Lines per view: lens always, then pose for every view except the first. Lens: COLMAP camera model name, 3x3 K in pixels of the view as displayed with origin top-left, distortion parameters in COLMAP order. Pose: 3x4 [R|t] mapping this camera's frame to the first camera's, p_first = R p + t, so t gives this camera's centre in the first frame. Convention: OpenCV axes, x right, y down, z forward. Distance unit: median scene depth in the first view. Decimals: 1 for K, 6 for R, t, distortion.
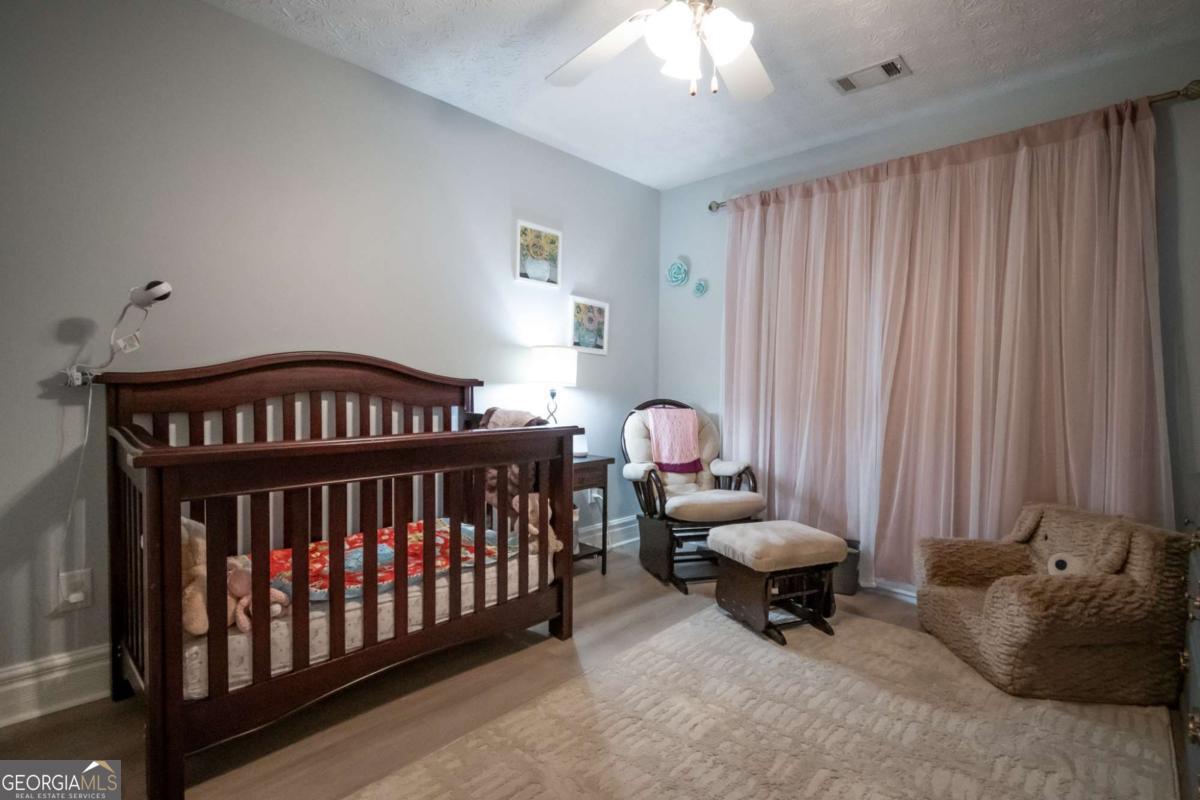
lens RADIAL K [[577.6, 0, 600.0], [0, 577.6, 400.0], [0, 0, 1]] dist [0.000314, 0.000037]
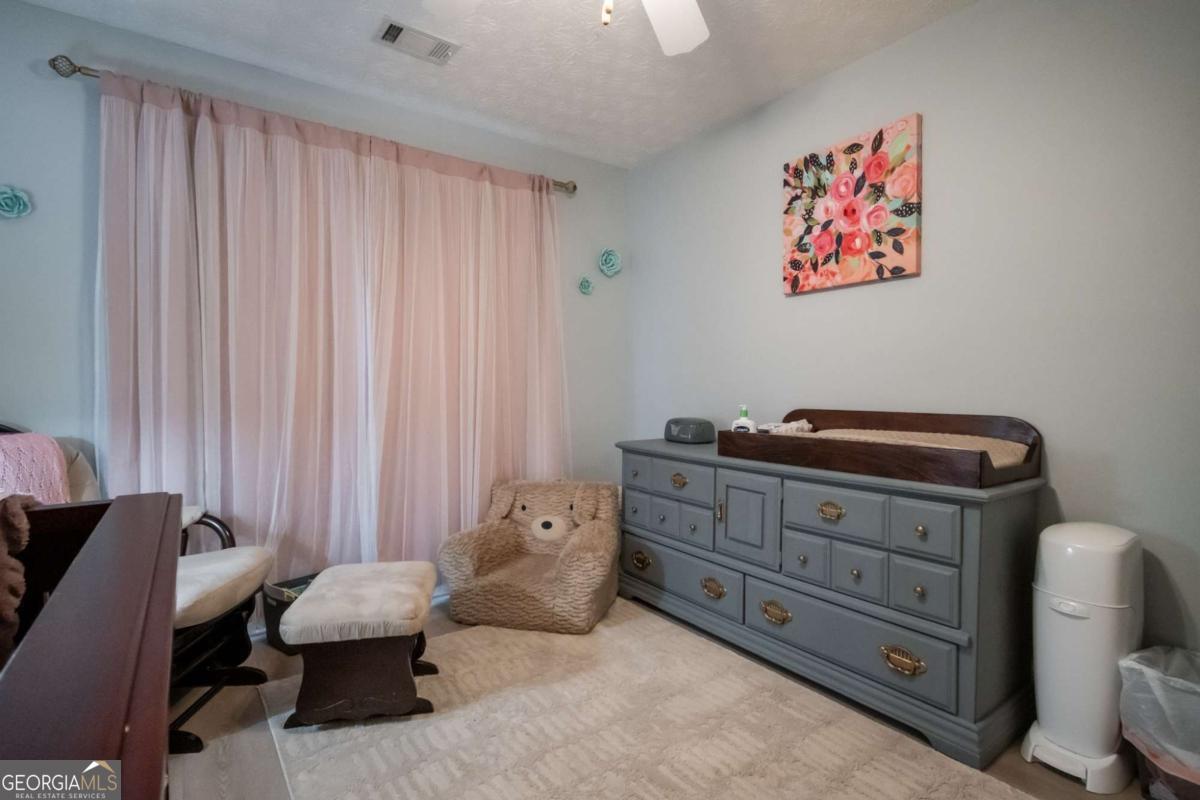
lens RADIAL K [[577.6, 0, 600.0], [0, 577.6, 400.0], [0, 0, 1]] dist [0.000314, 0.000037]
pose [[0.188277, -0.038278, 0.981370, -0.392362], [0.022325, 0.999149, 0.034689, -0.031087], [-0.981862, 0.015378, 0.188972, 0.580037]]
